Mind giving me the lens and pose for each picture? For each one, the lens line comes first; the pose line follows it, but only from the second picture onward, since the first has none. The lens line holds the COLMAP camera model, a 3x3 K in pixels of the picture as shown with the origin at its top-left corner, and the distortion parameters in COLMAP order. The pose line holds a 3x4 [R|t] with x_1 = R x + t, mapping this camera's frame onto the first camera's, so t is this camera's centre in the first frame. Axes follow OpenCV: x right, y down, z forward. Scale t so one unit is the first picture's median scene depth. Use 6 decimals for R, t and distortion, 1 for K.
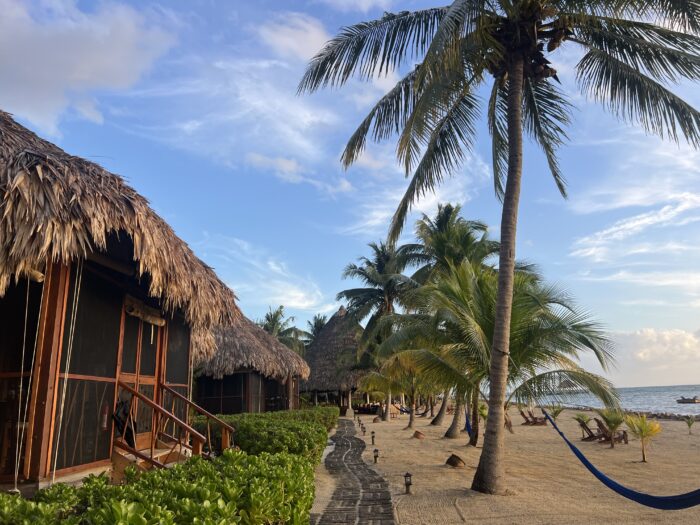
lens RADIAL K [[531.3, 0, 348.0], [0, 531.3, 262.4], [0, 0, 1]] dist [0.029646, -0.008576]
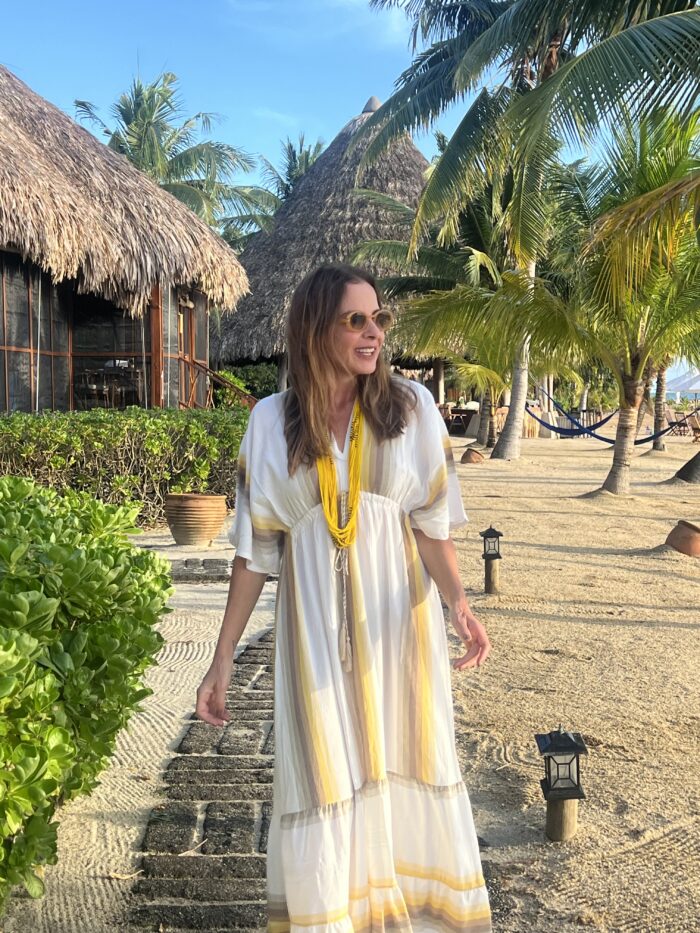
lens RADIAL K [[1359.6, 0, 349.7], [0, 1359.6, 466.8], [0, 0, 1]] dist [0.027715, 0.000000]
pose [[0.999025, 0.035843, -0.025791, 0.005422], [-0.026516, 0.953979, 0.298699, 0.092156], [0.035310, -0.297724, 0.953999, 0.323293]]
